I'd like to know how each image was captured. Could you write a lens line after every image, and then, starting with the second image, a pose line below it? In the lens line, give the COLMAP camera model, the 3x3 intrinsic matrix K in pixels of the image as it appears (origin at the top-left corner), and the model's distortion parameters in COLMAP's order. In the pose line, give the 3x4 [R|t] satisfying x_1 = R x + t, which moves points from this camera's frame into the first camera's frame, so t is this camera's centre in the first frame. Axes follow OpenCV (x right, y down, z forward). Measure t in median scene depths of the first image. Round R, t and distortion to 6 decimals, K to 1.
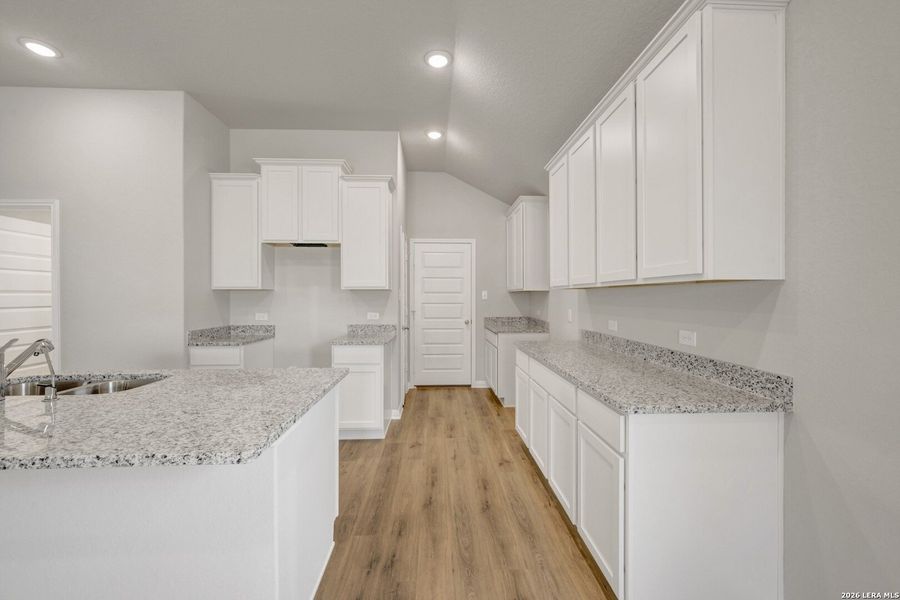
lens RADIAL K [[356.6, 0, 450.9], [0, 356.6, 296.1], [0, 0, 1]] dist [-0.001393, 0.000061]
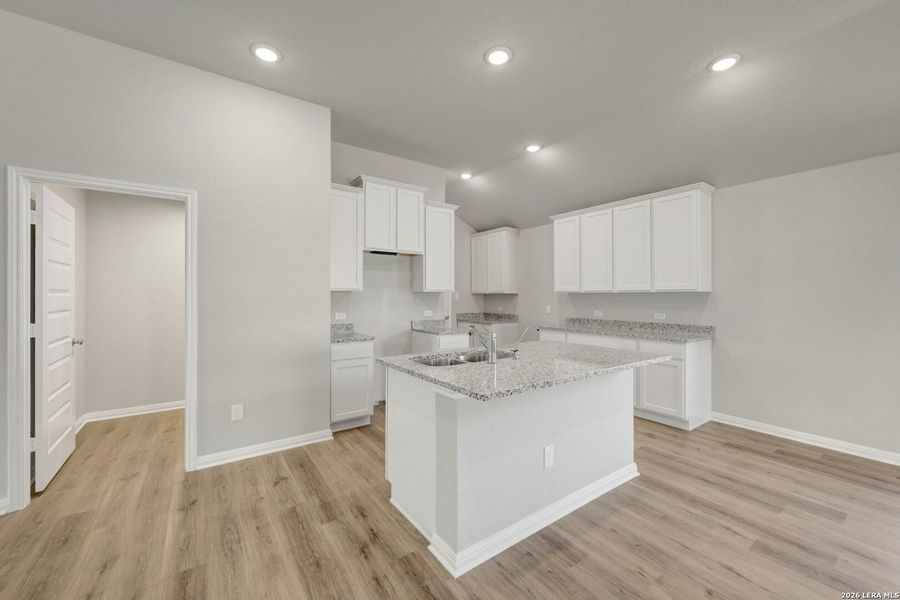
lens RADIAL K [[356.6, 0, 450.5], [0, 356.6, 294.9], [0, 0, 1]] dist [-0.001393, 0.000061]
pose [[0.842895, 0.005143, 0.538053, -0.975862], [-0.001838, 0.999976, -0.006679, 0.000355], [-0.538074, 0.004641, 0.842885, -0.106697]]
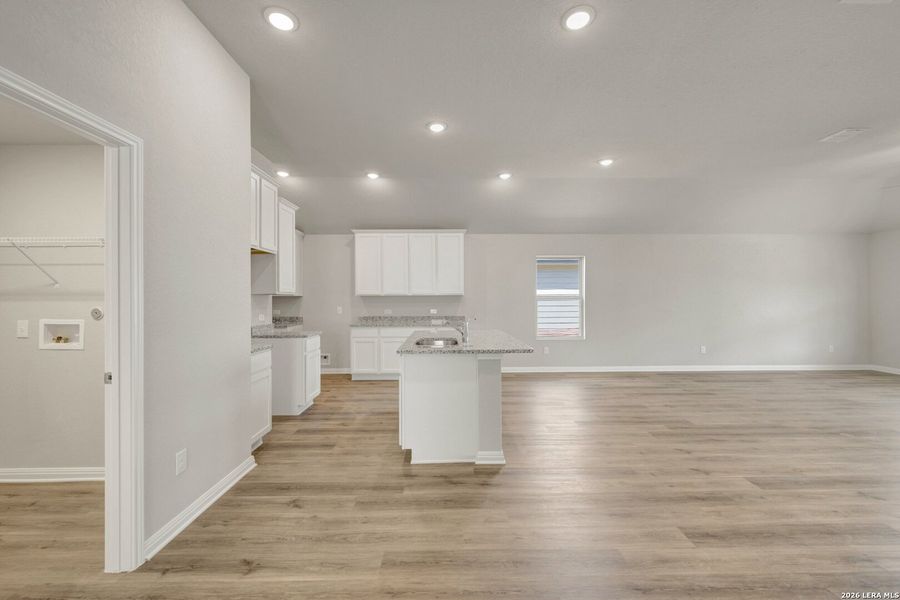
lens RADIAL K [[356.6, 0, 451.7], [0, 356.6, 297.1], [0, 0, 1]] dist [-0.001393, 0.000061]
pose [[0.029613, 0.005471, 0.999546, -1.574337], [0.005155, 0.999971, -0.005626, 0.001235], [-0.999548, 0.005319, 0.029584, 0.432654]]
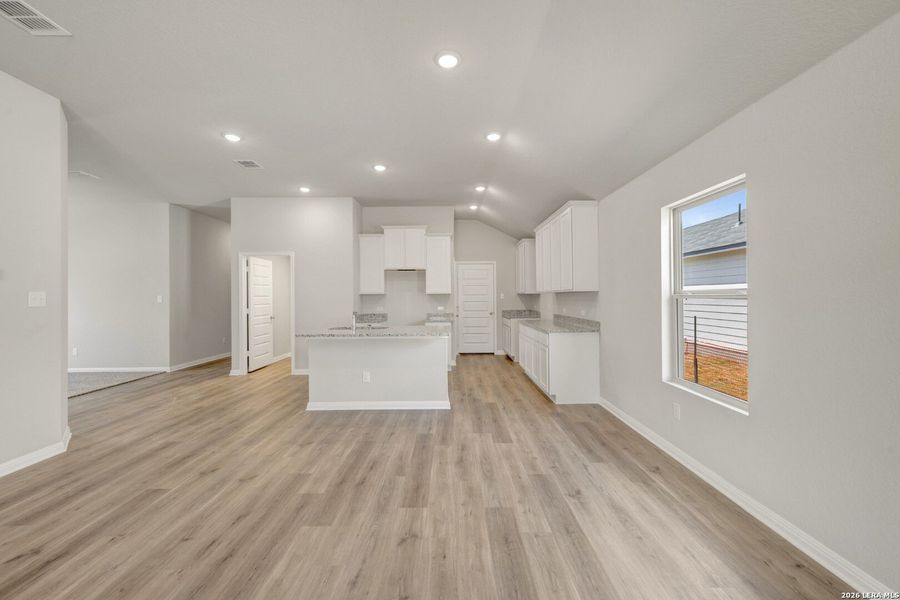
lens RADIAL K [[356.6, 0, 453.2], [0, 356.6, 294.1], [0, 0, 1]] dist [-0.001393, 0.000061]
pose [[0.999326, -0.006327, -0.036164, -0.104486], [0.006022, 0.999946, -0.008512, -0.000621], [0.036216, 0.008288, 0.999310, -0.952167]]
